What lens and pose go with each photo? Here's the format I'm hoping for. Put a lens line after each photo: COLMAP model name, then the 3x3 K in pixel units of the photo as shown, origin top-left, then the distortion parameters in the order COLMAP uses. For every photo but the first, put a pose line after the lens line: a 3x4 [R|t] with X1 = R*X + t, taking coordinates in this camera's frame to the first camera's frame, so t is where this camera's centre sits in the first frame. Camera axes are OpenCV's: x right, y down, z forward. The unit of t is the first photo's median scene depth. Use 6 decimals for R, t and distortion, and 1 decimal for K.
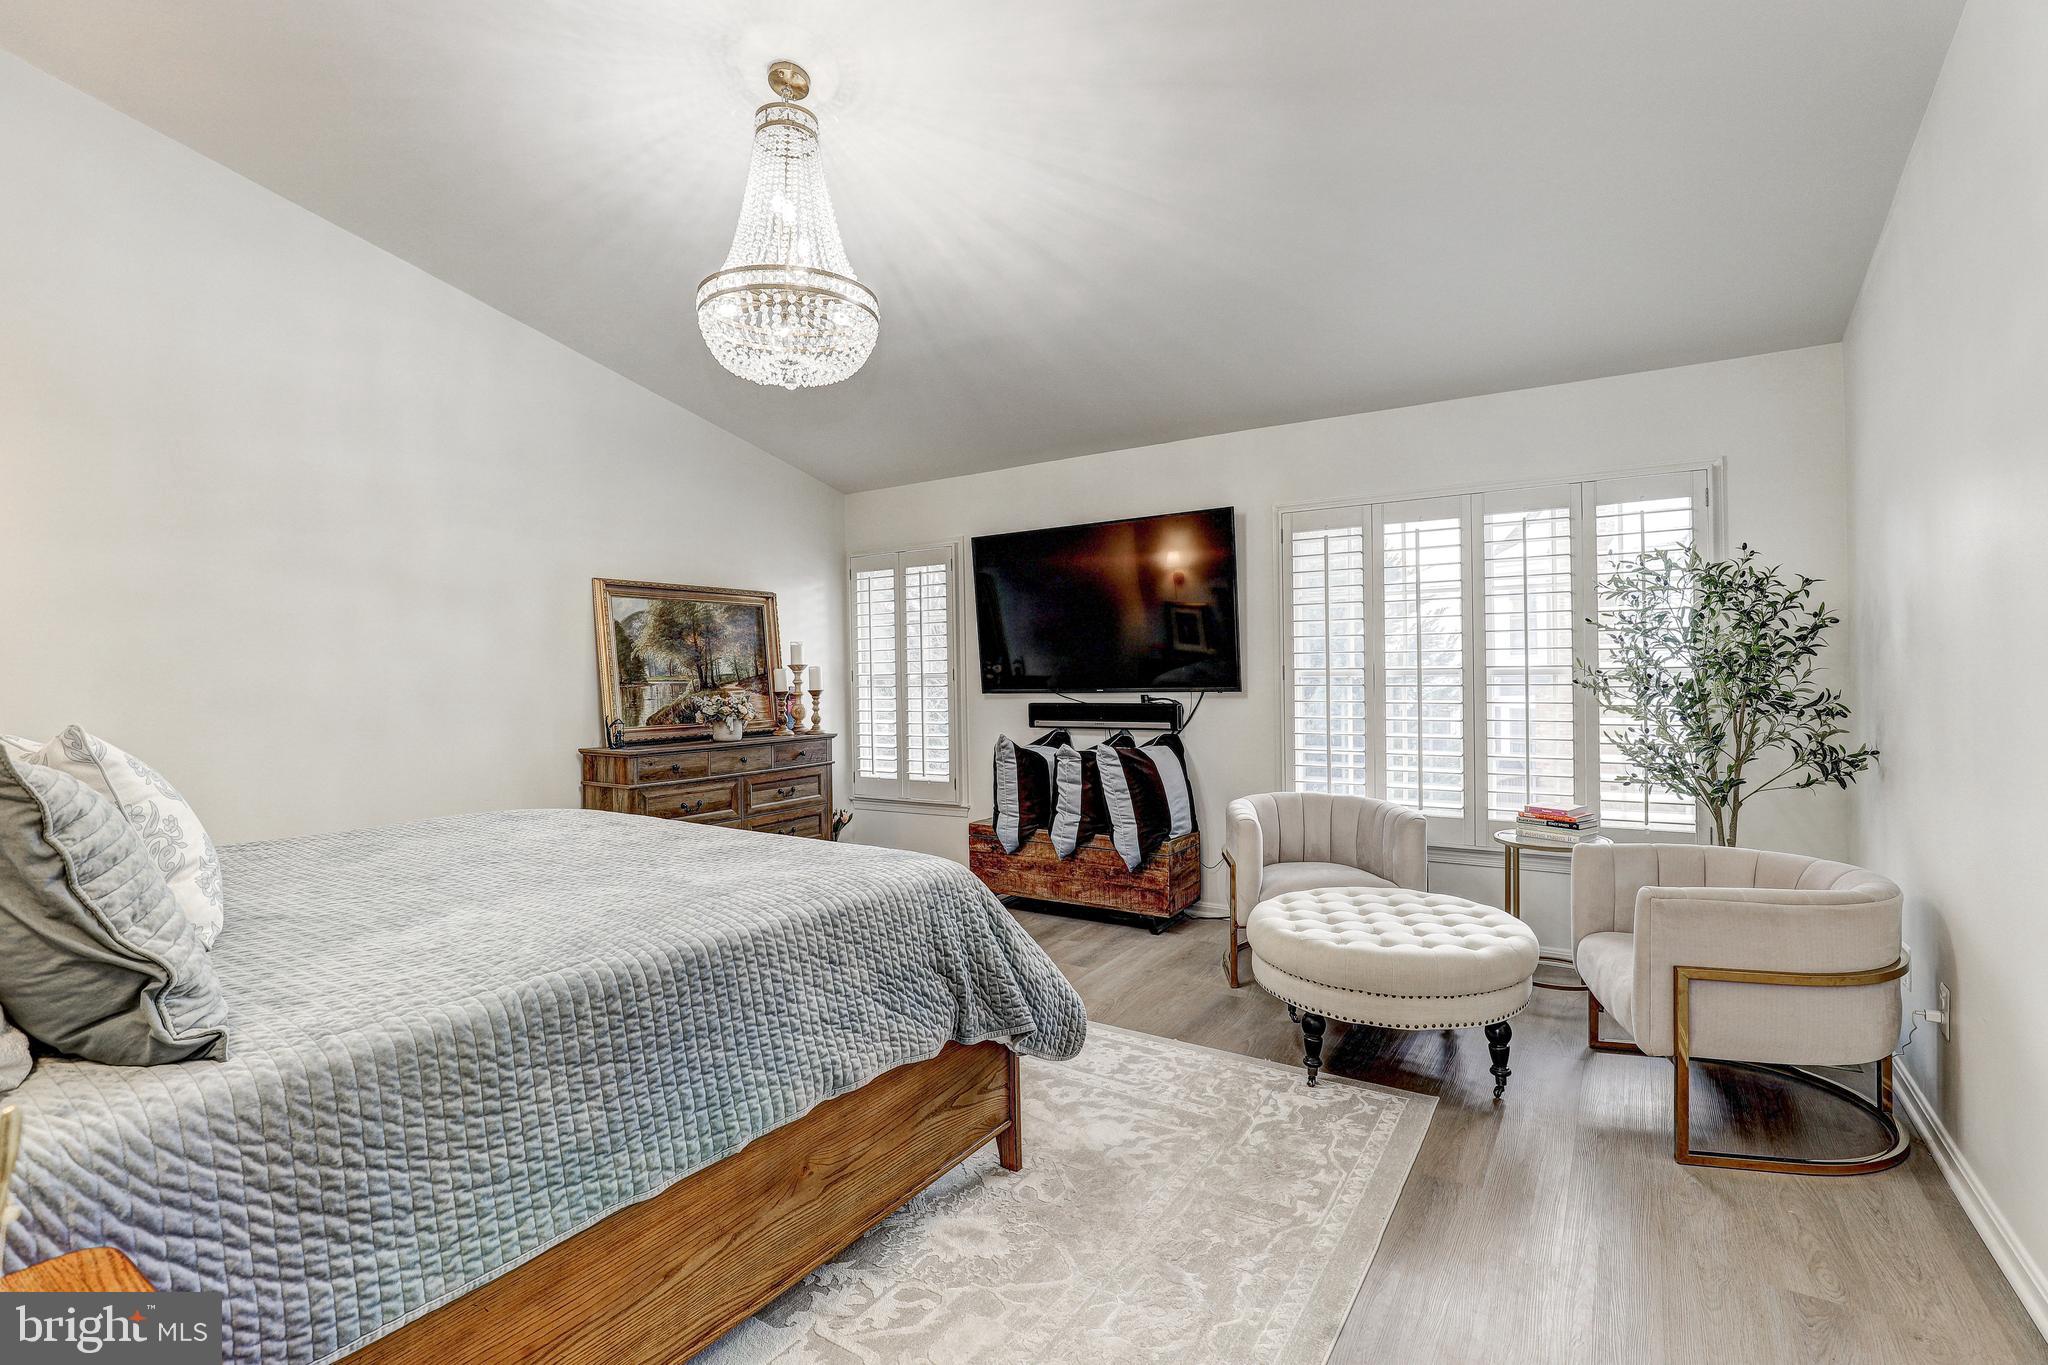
lens RADIAL K [[936.3, 0, 1030.3], [0, 936.3, 679.9], [0, 0, 1]] dist [-0.027285, 0.007591]
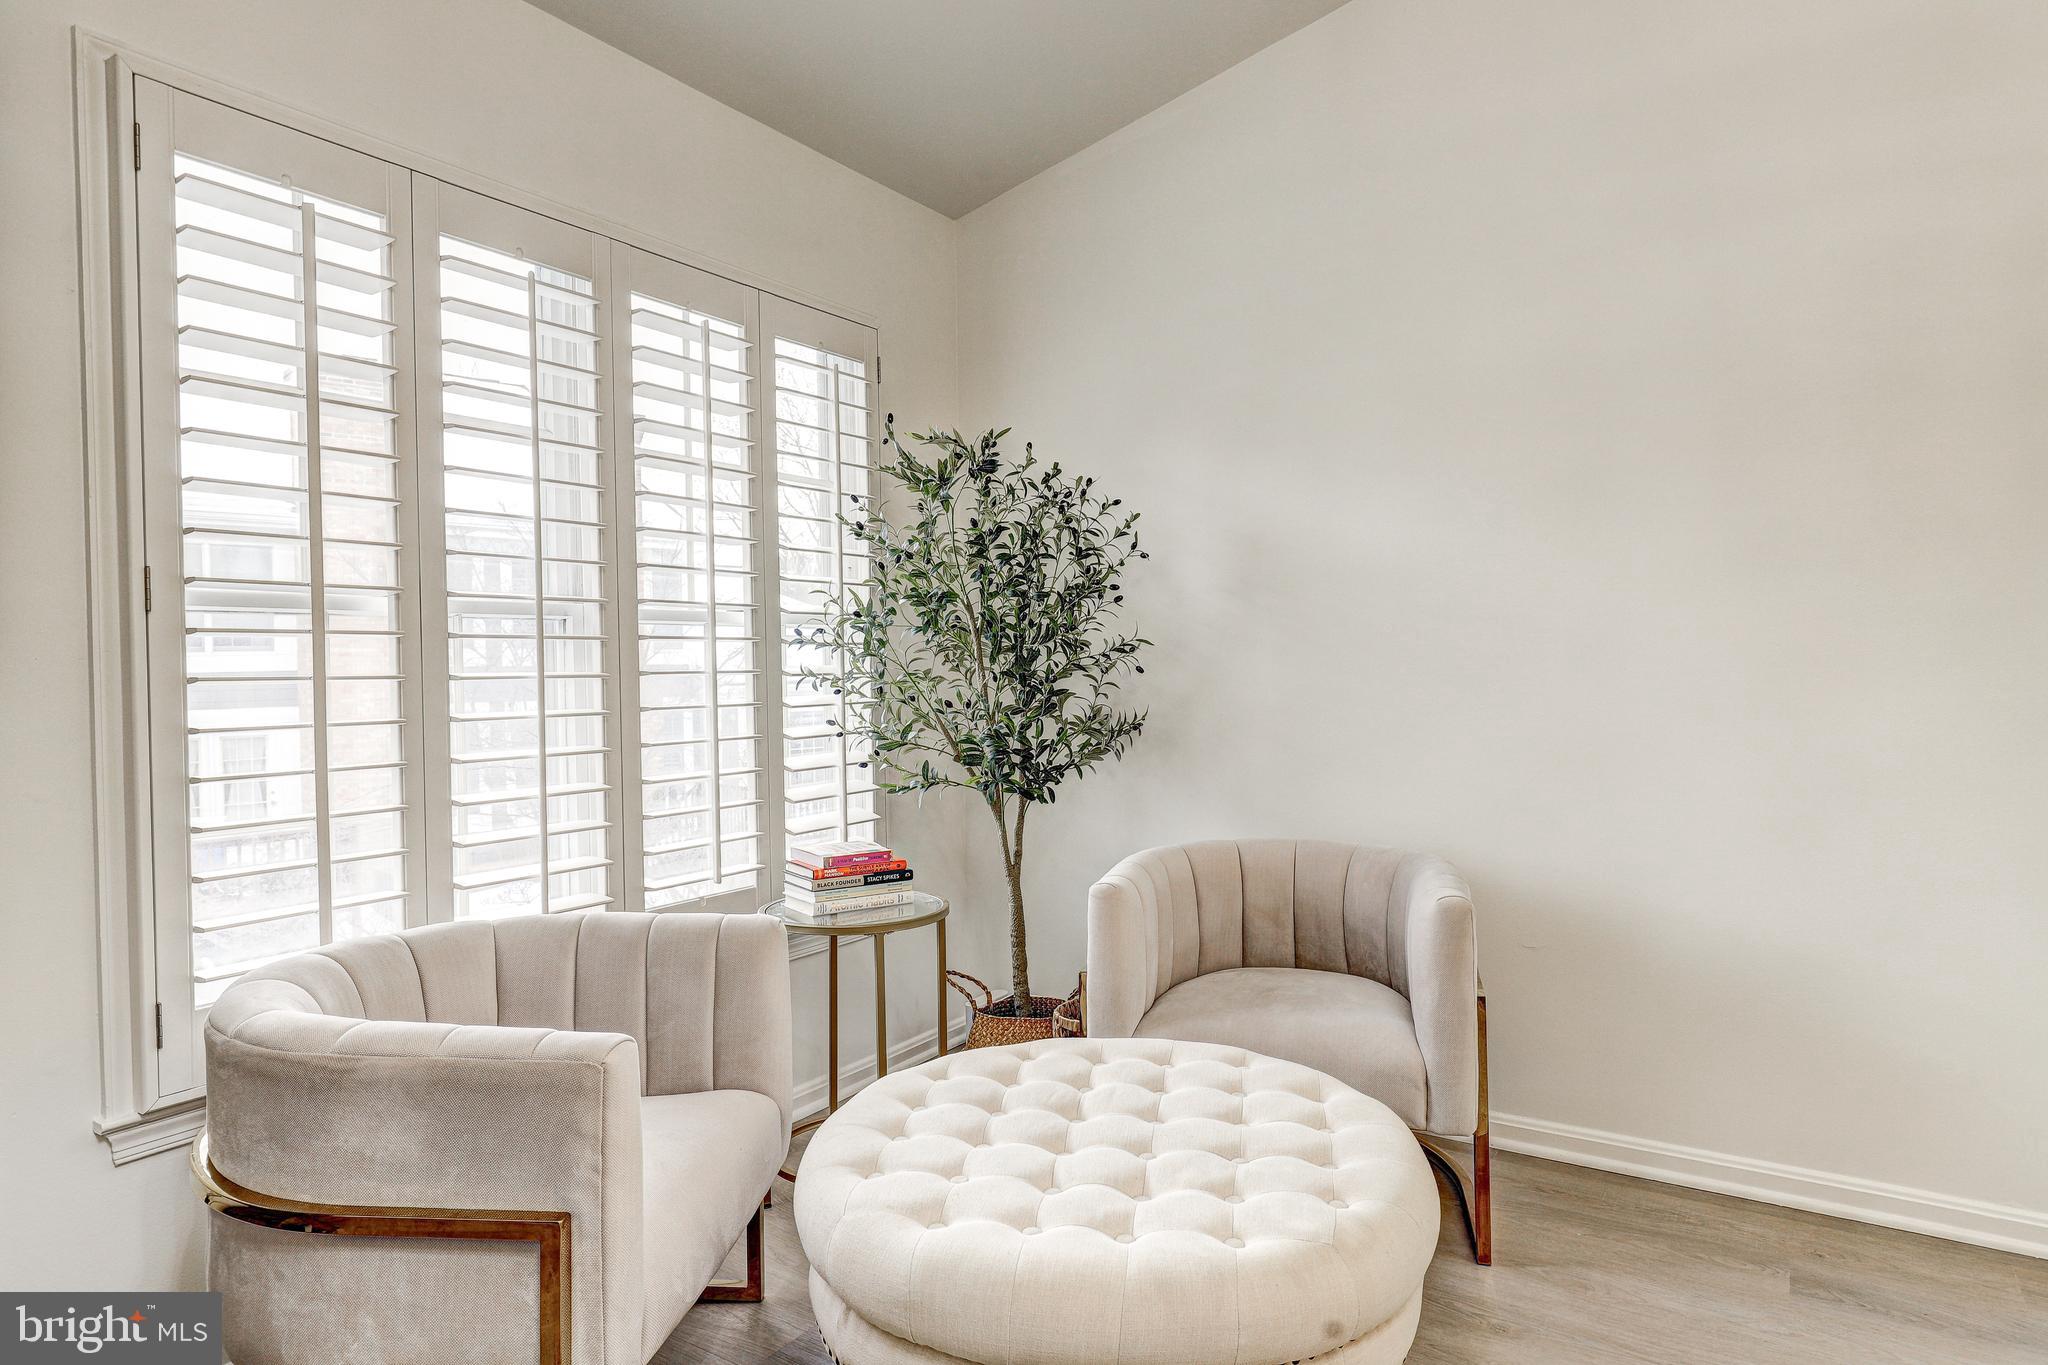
lens RADIAL K [[1189.2, 0, 1024.0], [0, 1189.2, 682.5], [0, 0, 1]] dist [-0.000923, -0.000130]
pose [[0.008012, -0.003630, 0.999961, -0.167152], [0.020621, 0.999781, 0.003464, 0.036447], [-0.999755, 0.020592, 0.008085, 0.932708]]
